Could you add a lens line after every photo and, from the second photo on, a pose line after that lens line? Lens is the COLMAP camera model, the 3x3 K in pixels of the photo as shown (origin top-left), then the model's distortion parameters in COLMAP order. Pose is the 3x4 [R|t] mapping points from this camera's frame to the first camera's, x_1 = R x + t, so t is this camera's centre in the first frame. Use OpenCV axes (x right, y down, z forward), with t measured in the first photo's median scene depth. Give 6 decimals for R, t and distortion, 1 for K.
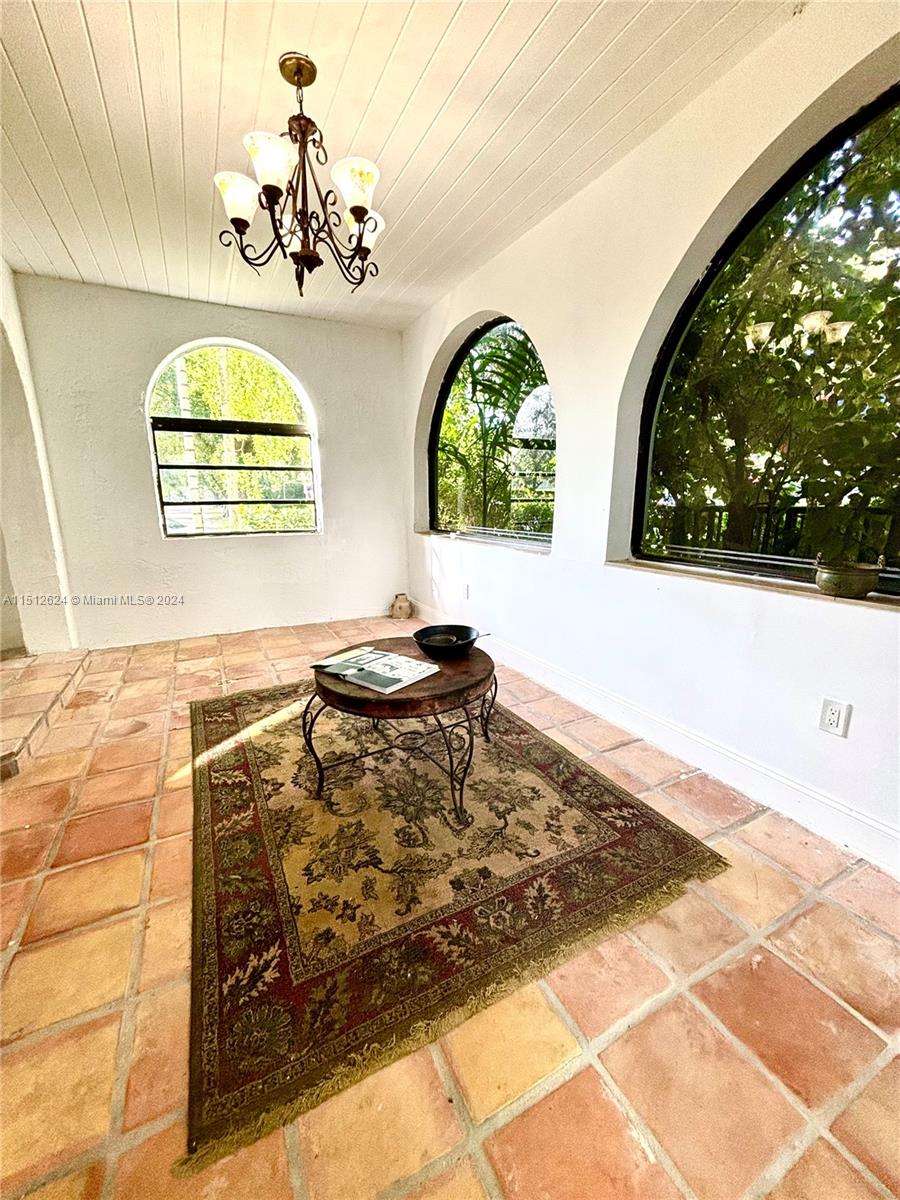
lens RADIAL K [[479.8, 0, 449.7], [0, 479.8, 599.6], [0, 0, 1]] dist [0.001158, 0.000742]
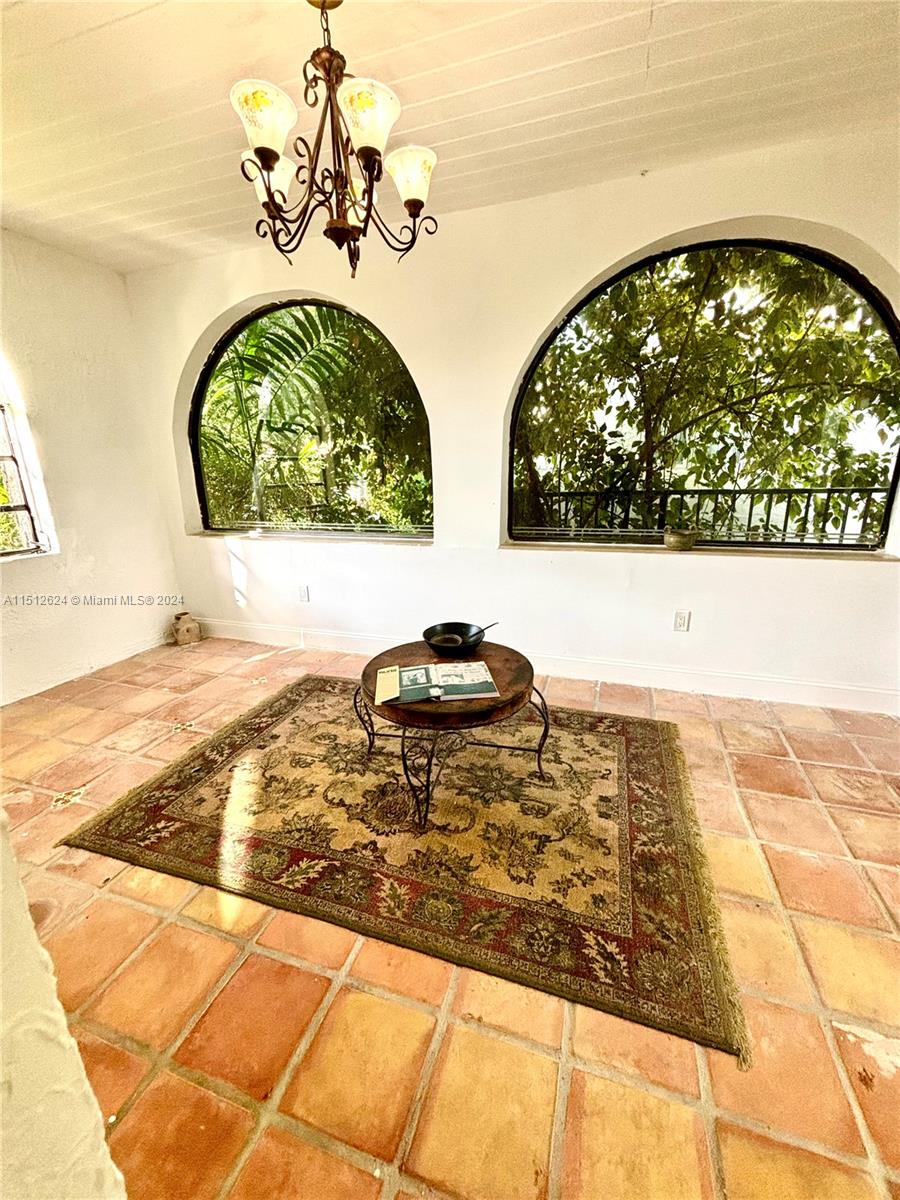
lens RADIAL K [[479.8, 0, 449.6], [0, 479.8, 602.3], [0, 0, 1]] dist [0.001158, 0.000742]
pose [[0.718454, -0.201015, 0.665896, -0.802912], [0.162252, 0.979354, 0.120581, -0.140888], [-0.676386, 0.021411, 0.736236, 0.262309]]
